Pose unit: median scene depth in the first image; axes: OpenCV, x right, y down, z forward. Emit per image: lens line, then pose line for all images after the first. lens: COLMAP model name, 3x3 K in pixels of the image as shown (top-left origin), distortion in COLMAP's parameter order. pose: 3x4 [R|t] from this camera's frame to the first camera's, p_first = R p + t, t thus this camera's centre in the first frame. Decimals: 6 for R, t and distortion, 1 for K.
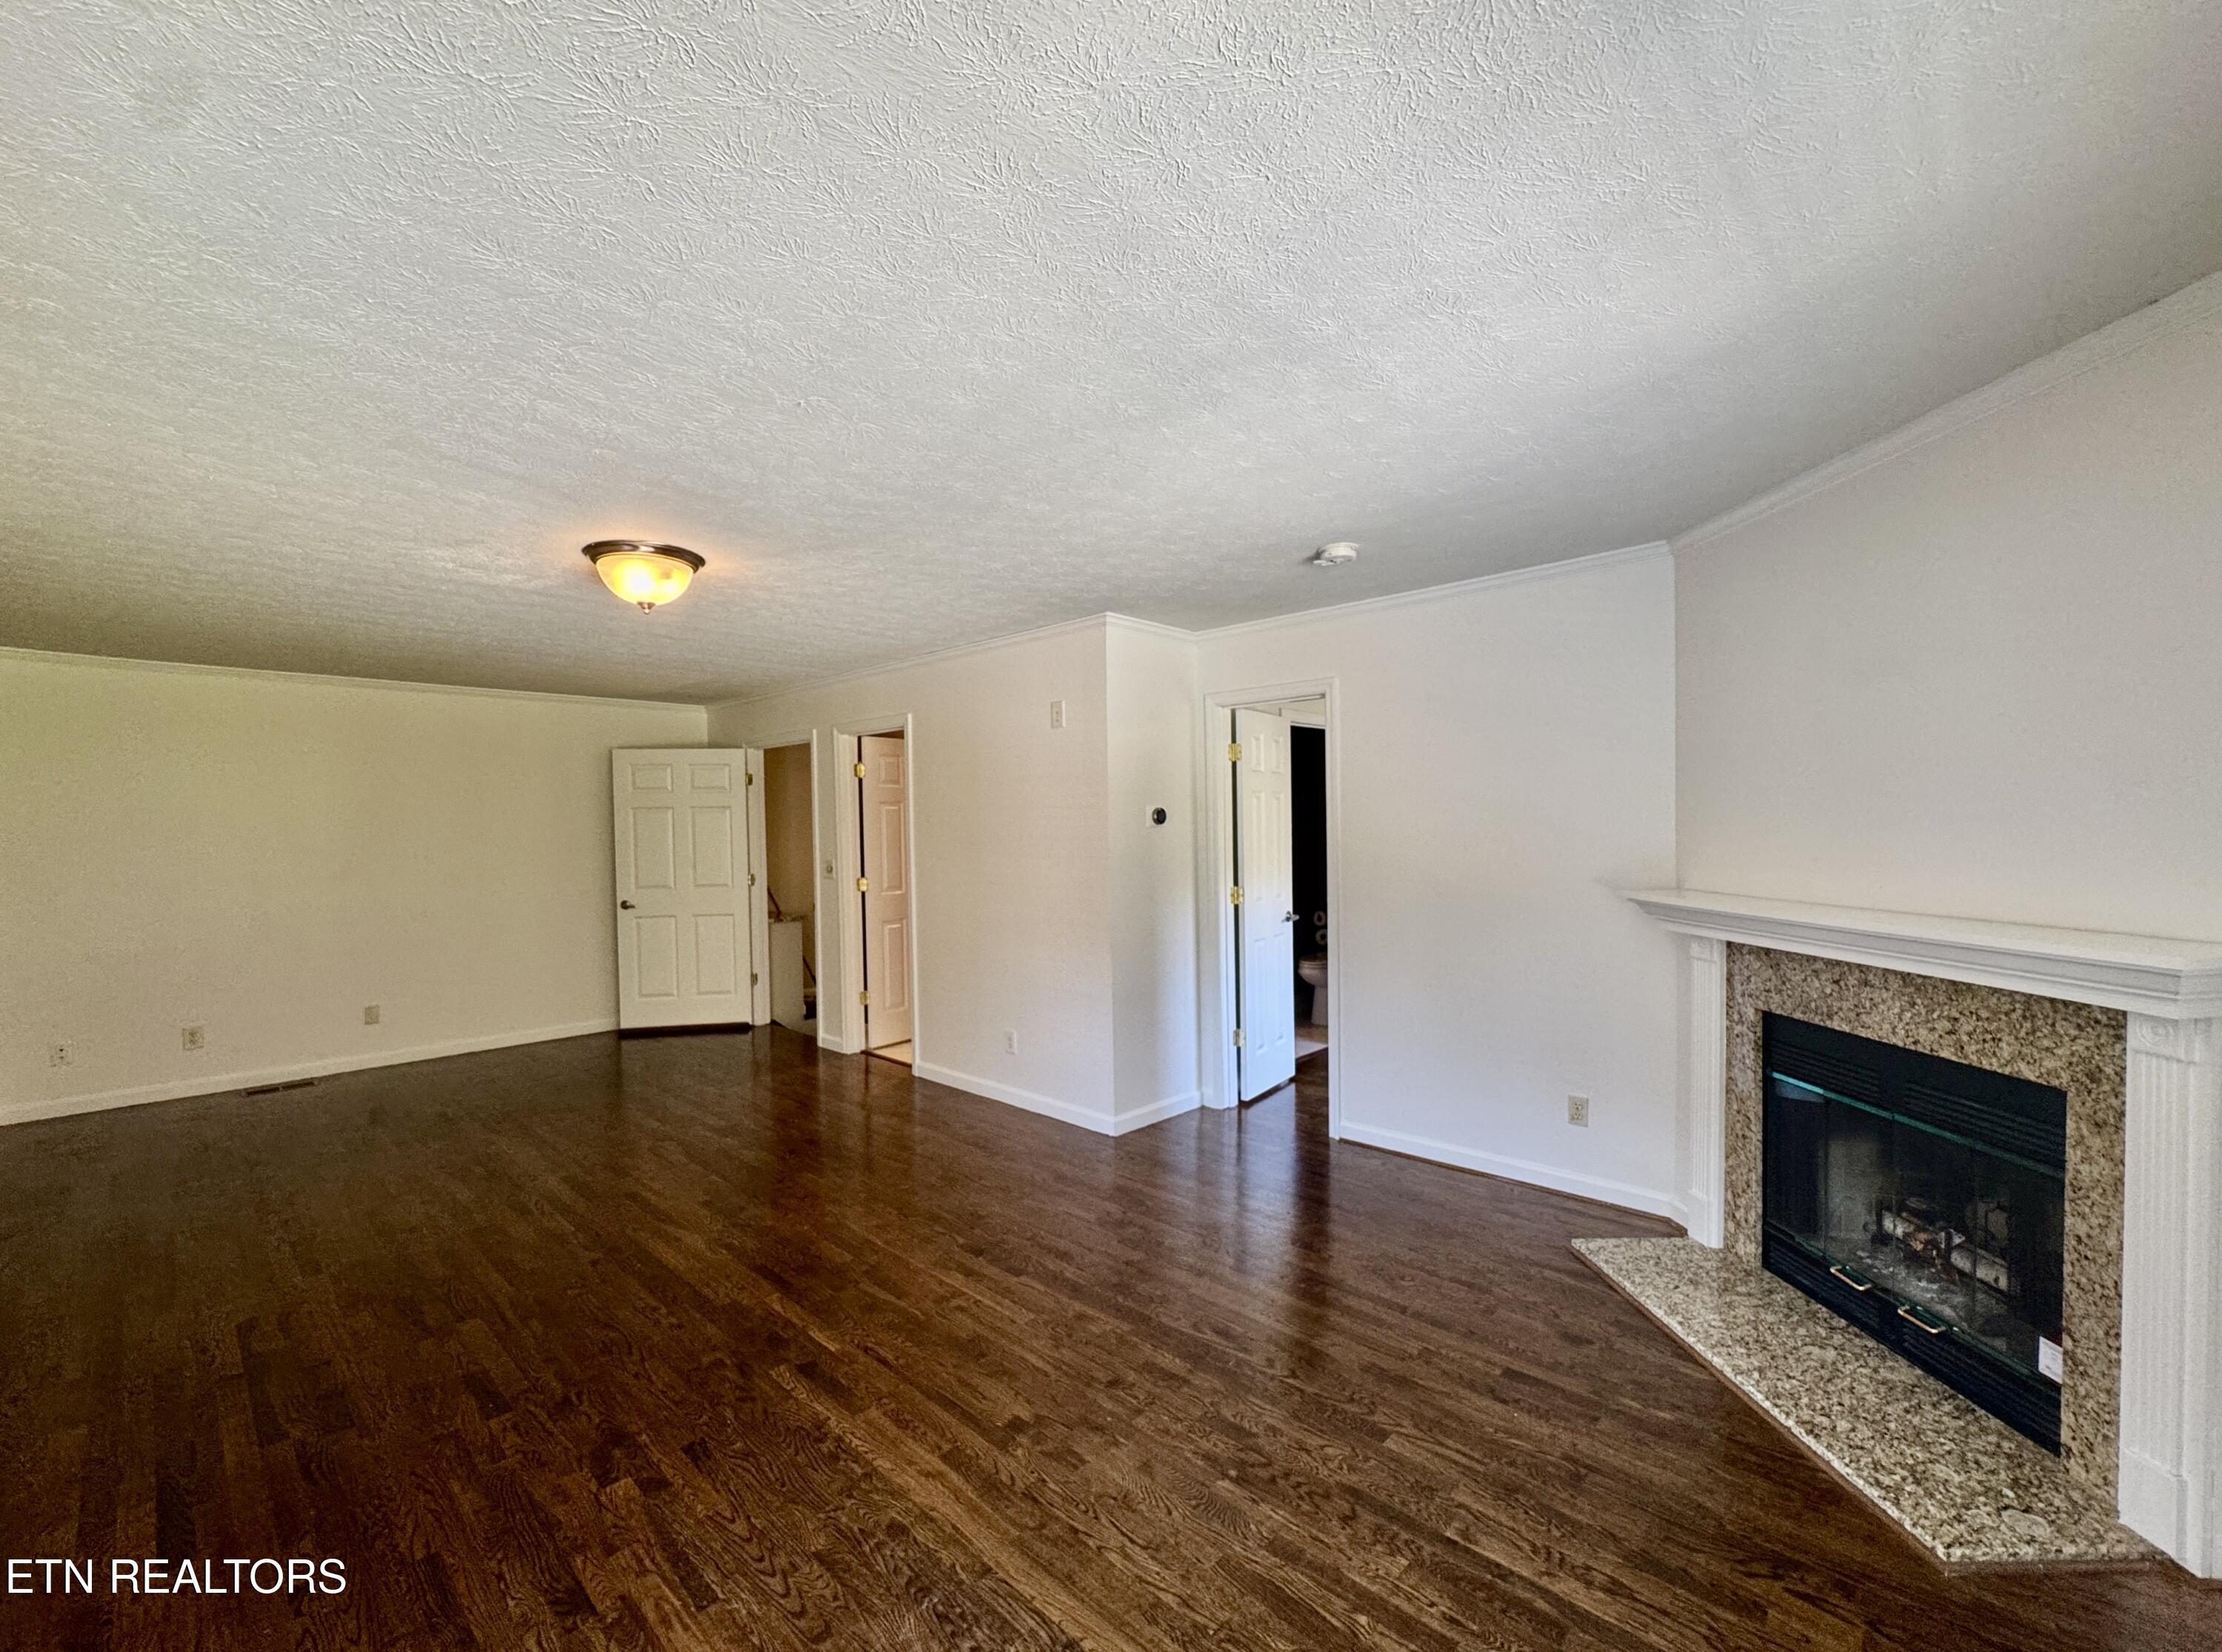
lens RADIAL K [[899.3, 0, 1111.0], [0, 899.3, 826.0], [0, 0, 1]] dist [-0.000808, -0.000154]
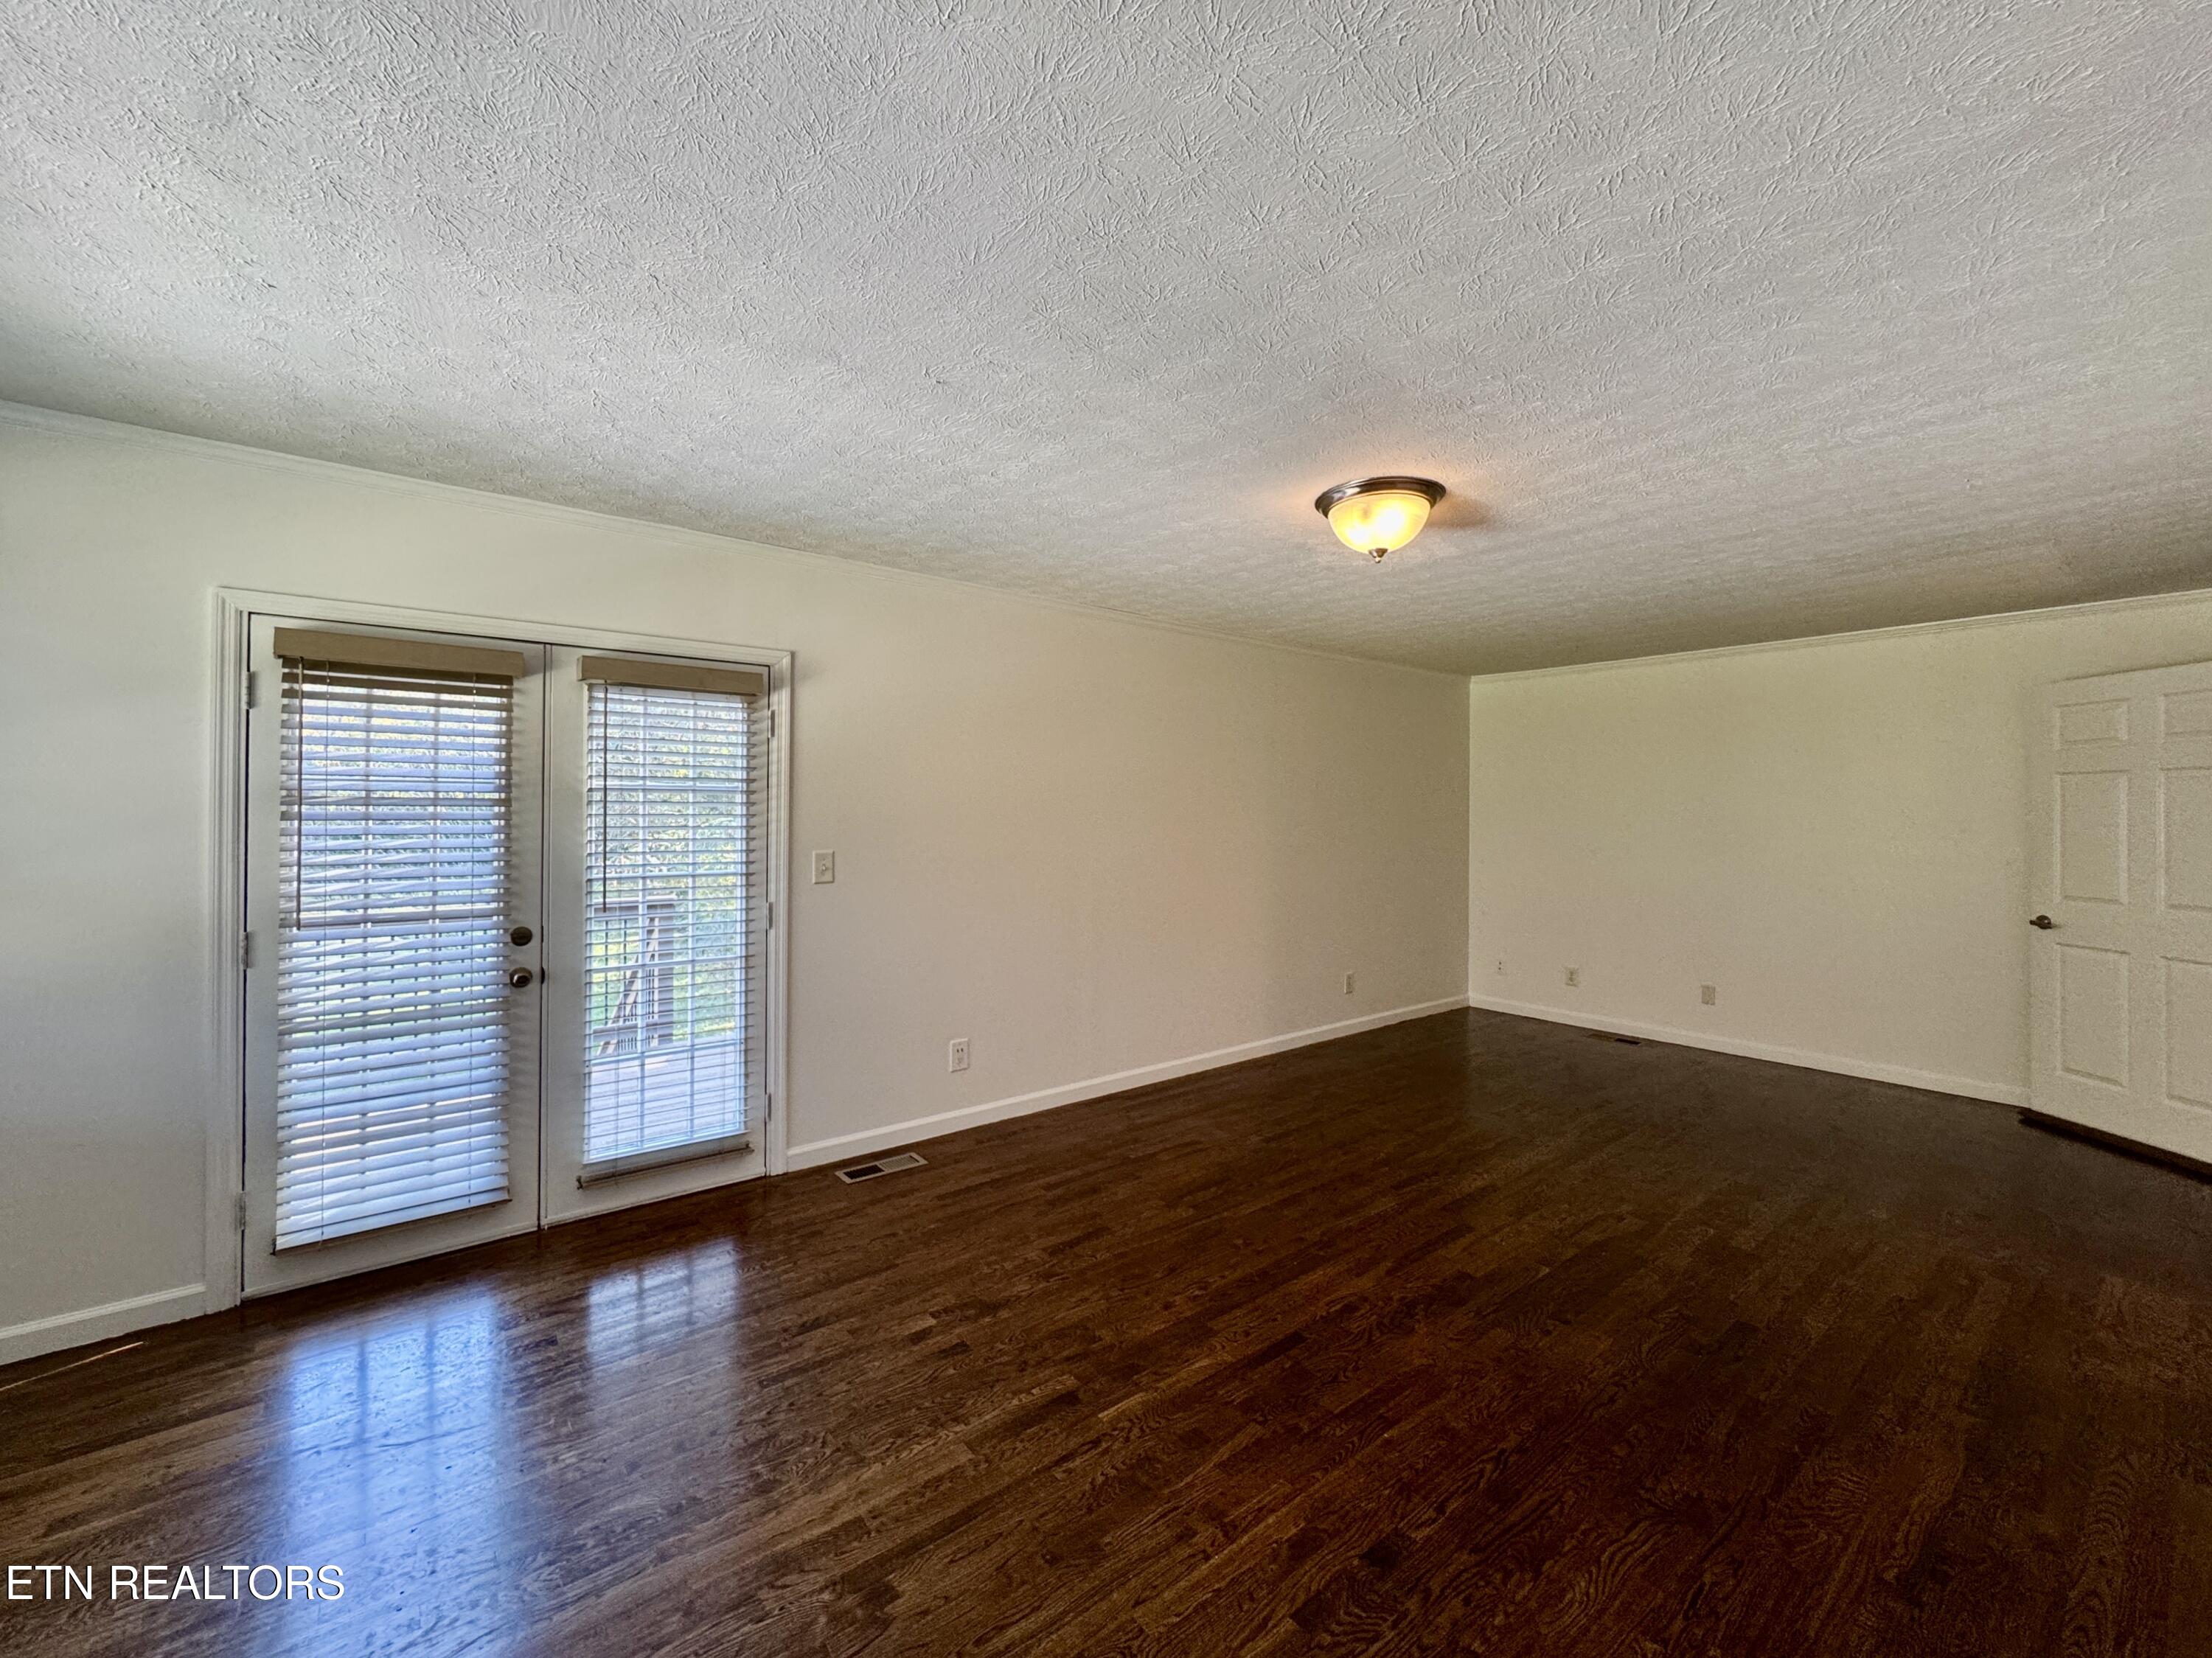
lens RADIAL K [[895.0, 0, 1103.7], [0, 895.0, 820.9], [0, 0, 1]] dist [-0.002622, -0.000394]
pose [[-0.139541, 0.018112, -0.990051, 0.462679], [0.003821, 0.999835, 0.017753, 0.001639], [0.990209, -0.001305, -0.139587, 0.995373]]
